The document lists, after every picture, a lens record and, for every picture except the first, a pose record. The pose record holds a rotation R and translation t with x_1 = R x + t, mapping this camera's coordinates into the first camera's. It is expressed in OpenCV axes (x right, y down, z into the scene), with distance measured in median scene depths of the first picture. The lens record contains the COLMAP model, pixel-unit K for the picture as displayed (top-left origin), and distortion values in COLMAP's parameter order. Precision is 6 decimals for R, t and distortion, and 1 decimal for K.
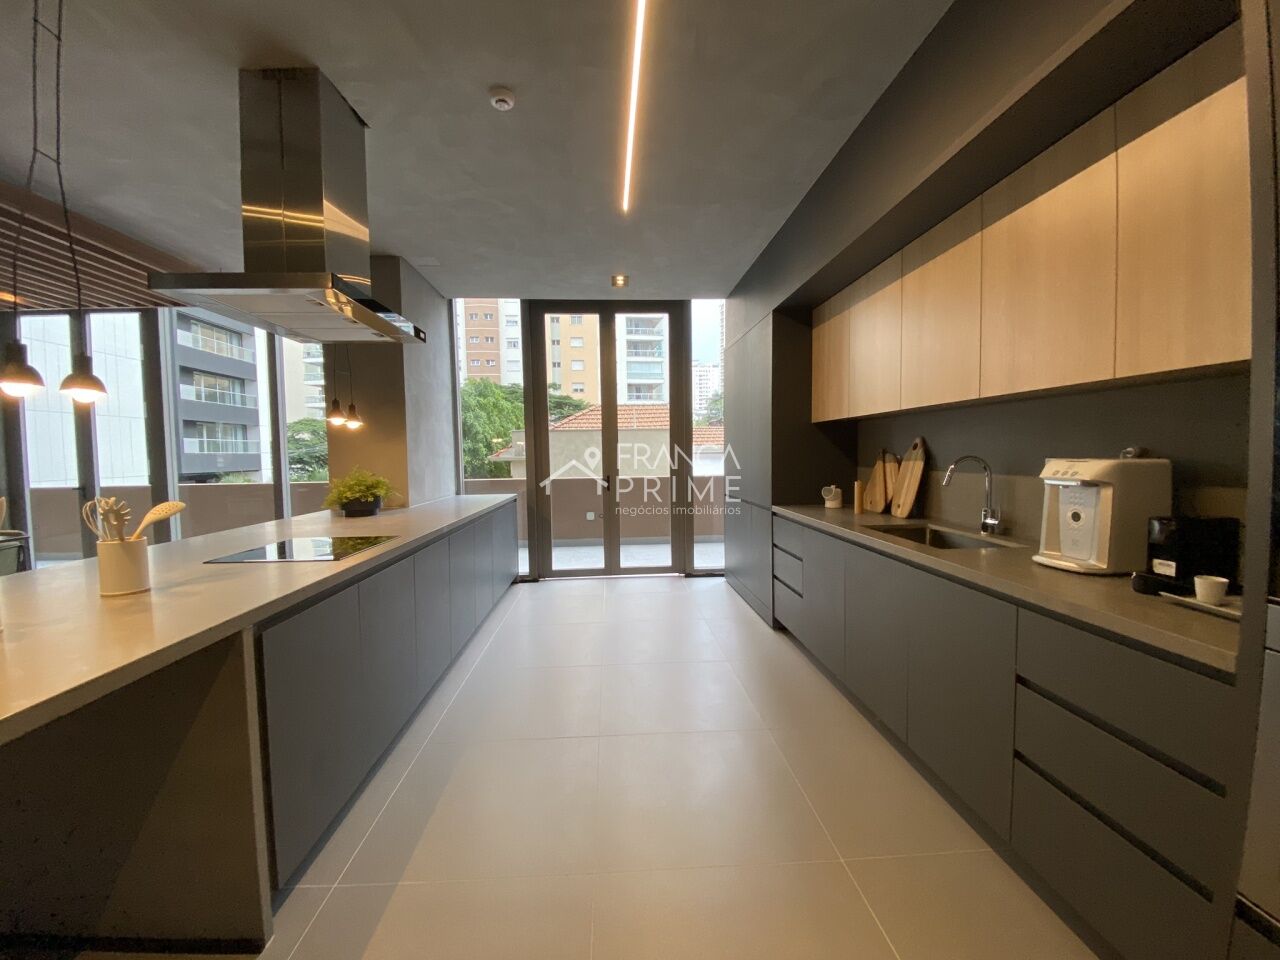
lens RADIAL K [[516.7, 0, 633.0], [0, 516.7, 482.2], [0, 0, 1]] dist [0.011982, -0.008952]
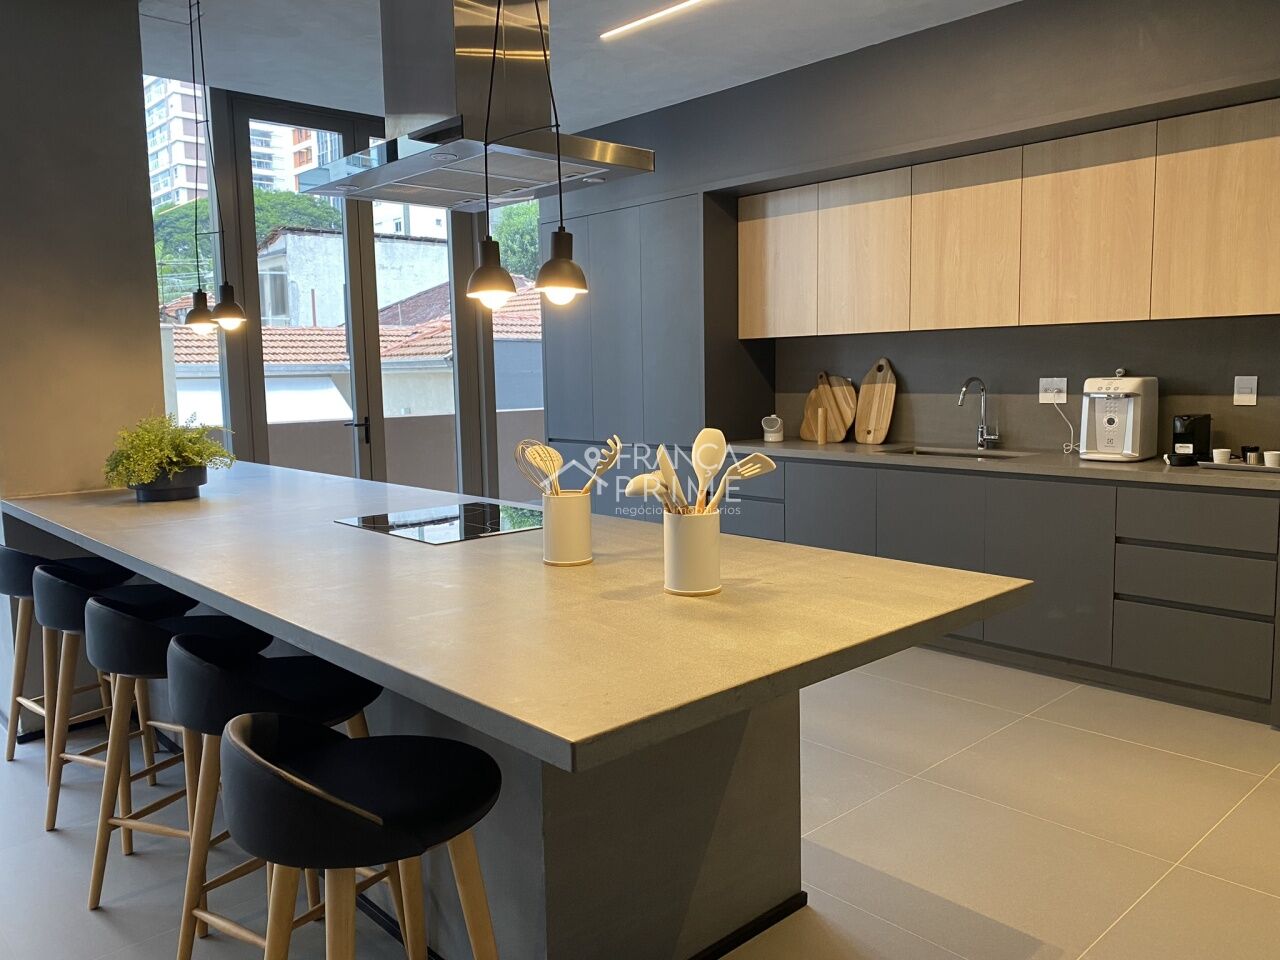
lens RADIAL K [[981.3, 0, 647.0], [0, 981.3, 463.6], [0, 0, 1]] dist [-0.017194, 0.032970]
pose [[0.763483, -0.063007, 0.642747, -0.752743], [0.043262, 0.997984, 0.046441, 0.002954], [-0.644377, -0.007651, 0.764670, -0.066309]]
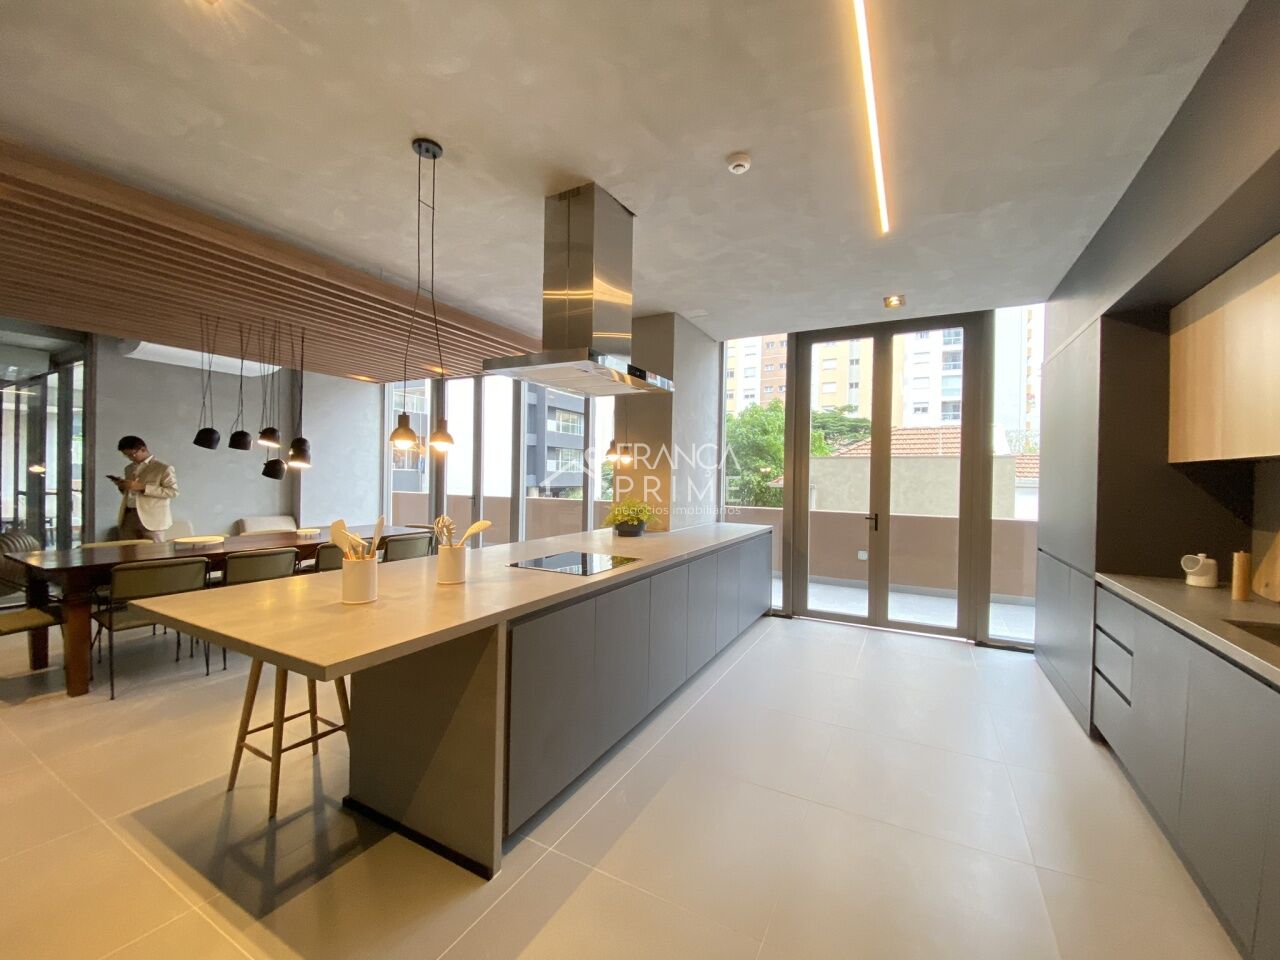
lens RADIAL K [[516.7, 0, 637.1], [0, 516.7, 481.7], [0, 0, 1]] dist [0.011982, -0.008952]
pose [[0.856492, 0.035377, -0.514947, 0.085076], [-0.059733, 0.997739, -0.030808, -0.023119], [0.512693, 0.057146, 0.856668, 0.010509]]
